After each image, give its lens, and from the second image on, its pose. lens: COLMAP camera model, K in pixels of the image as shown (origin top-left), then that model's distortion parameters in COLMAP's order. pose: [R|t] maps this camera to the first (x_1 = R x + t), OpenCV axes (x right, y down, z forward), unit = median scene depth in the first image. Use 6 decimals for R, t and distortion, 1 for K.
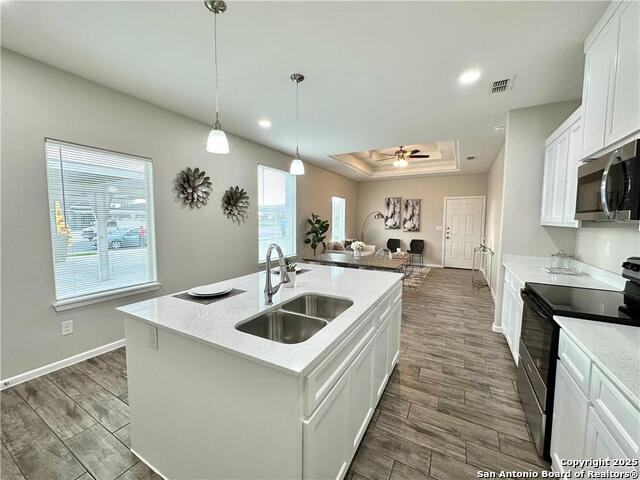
lens RADIAL K [[255.7, 0, 319.2], [0, 255.7, 239.5], [0, 0, 1]] dist [-0.002785, 0.000478]
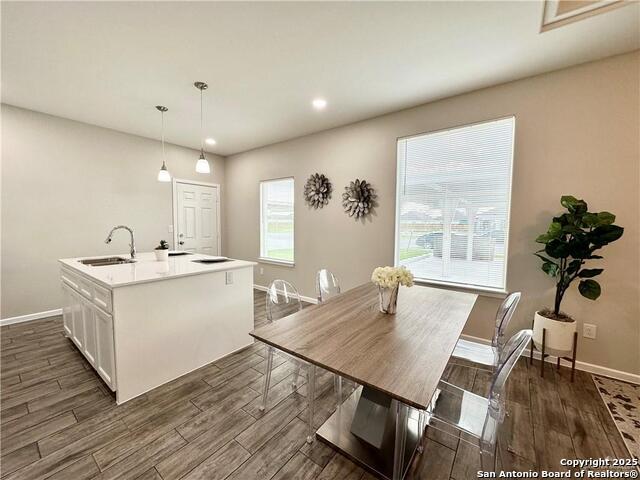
lens RADIAL K [[255.7, 0, 320.4], [0, 255.7, 240.0], [0, 0, 1]] dist [-0.002785, 0.000478]
pose [[-0.136118, 0.056772, -0.989065, 0.298186], [-0.084676, 0.994037, 0.068711, -0.026872], [0.987067, 0.093103, -0.130499, 0.524474]]
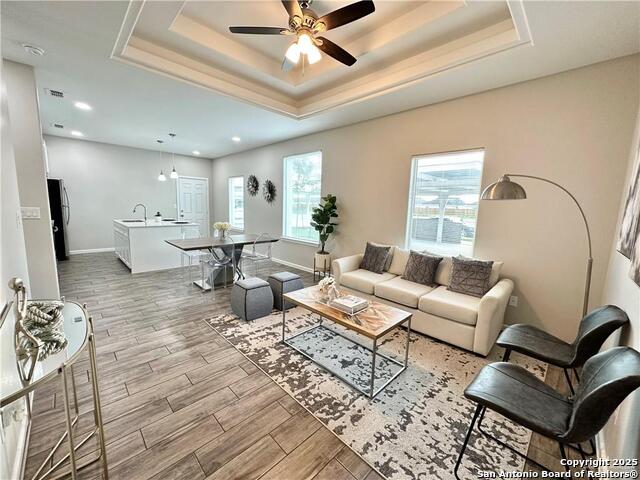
lens RADIAL K [[255.7, 0, 319.0], [0, 255.7, 239.7], [0, 0, 1]] dist [-0.002785, 0.000478]
pose [[-0.275100, 0.110731, -0.955018, 0.546939], [-0.107520, 0.983570, 0.145013, -0.059086], [0.955385, 0.142576, -0.258674, 0.893331]]
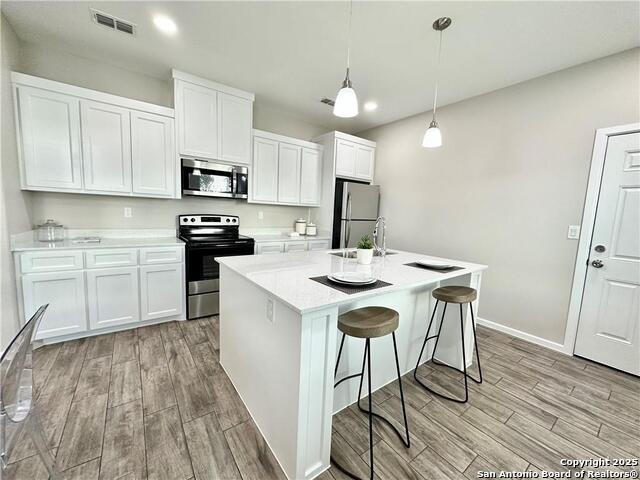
lens RADIAL K [[255.7, 0, 319.8], [0, 255.7, 239.7], [0, 0, 1]] dist [-0.002785, 0.000478]
pose [[-0.909477, -0.091763, 0.405501, -0.093418], [-0.018417, 0.983273, 0.181204, -0.023960], [-0.415346, 0.157333, -0.895954, 0.504687]]
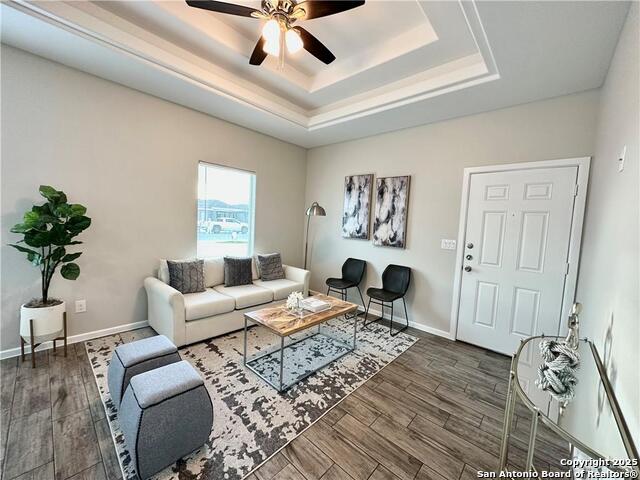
lens RADIAL K [[255.7, 0, 319.2], [0, 255.7, 240.0], [0, 0, 1]] dist [-0.002785, 0.000478]
pose [[0.972831, 0.060815, -0.223386, 0.351896], [-0.062548, 0.998042, -0.000681, -0.036732], [0.222907, 0.014635, 0.974730, 0.539365]]
